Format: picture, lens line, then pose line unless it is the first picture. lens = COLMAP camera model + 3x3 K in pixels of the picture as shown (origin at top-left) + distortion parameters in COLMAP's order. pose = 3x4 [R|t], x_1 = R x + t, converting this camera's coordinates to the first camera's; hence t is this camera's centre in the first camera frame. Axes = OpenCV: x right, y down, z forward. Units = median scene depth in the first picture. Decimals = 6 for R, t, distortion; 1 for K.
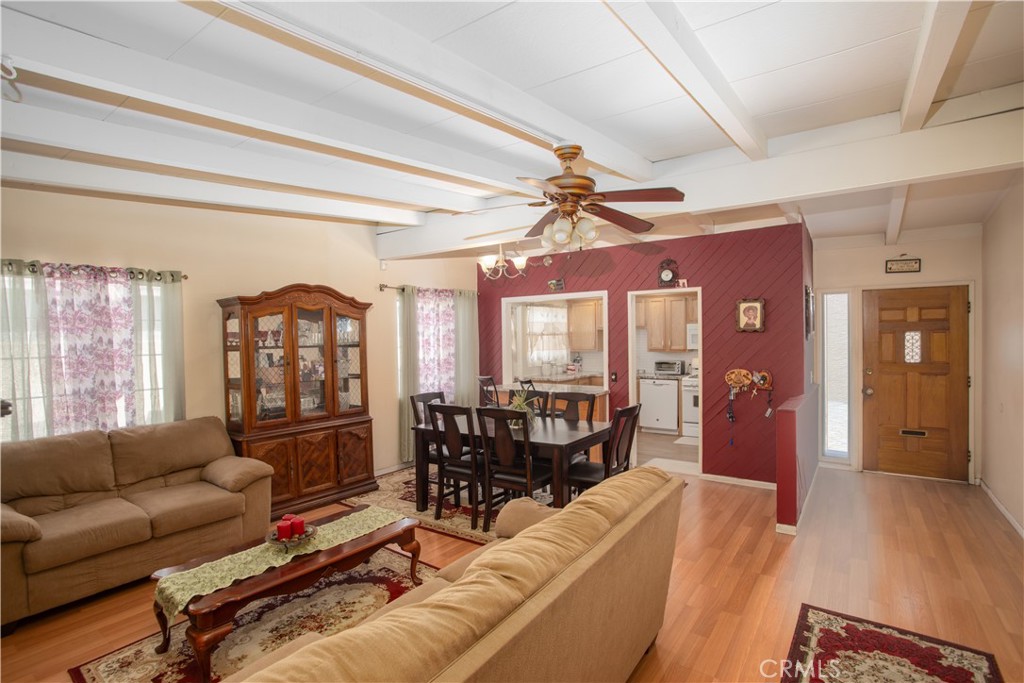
lens RADIAL K [[503.1, 0, 514.2], [0, 503.1, 345.2], [0, 0, 1]] dist [-0.018254, -0.000054]
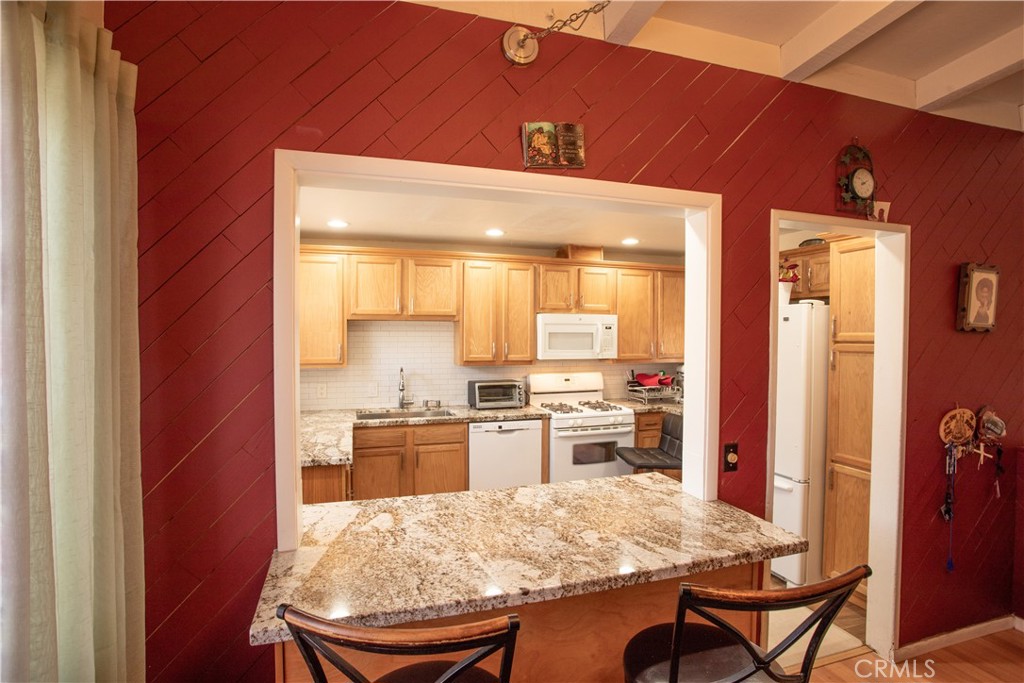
lens RADIAL K [[503.1, 0, 511.5], [0, 503.1, 341.7], [0, 0, 1]] dist [-0.018254, -0.000054]
pose [[0.577093, 0.003320, 0.816672, -0.165040], [0.000213, 0.999991, -0.004215, -0.013074], [-0.816678, 0.002606, 0.577087, 0.957955]]
